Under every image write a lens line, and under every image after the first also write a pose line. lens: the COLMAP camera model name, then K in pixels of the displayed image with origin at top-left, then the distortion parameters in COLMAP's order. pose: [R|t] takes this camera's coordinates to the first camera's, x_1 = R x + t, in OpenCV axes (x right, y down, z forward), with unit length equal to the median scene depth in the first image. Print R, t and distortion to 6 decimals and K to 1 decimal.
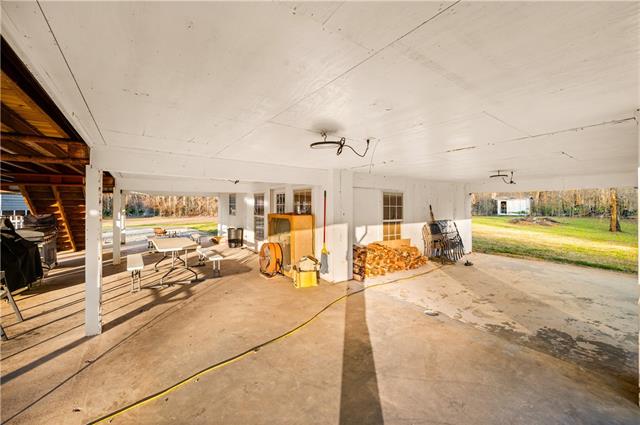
lens RADIAL K [[256.6, 0, 320.0], [0, 256.6, 206.3], [0, 0, 1]] dist [0.000319, 0.000009]
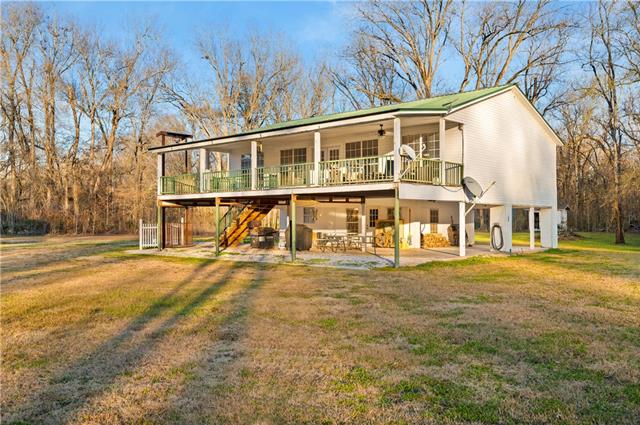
lens RADIAL K [[562.4, 0, 320.0], [0, 562.4, 212.5], [0, 0, 1]] dist [0.001166, 0.000913]
pose [[0.980858, 0.005161, 0.194655, -0.432556], [-0.002217, 0.999880, -0.015334, 0.012506], [-0.194711, 0.014609, 0.980752, -0.936411]]
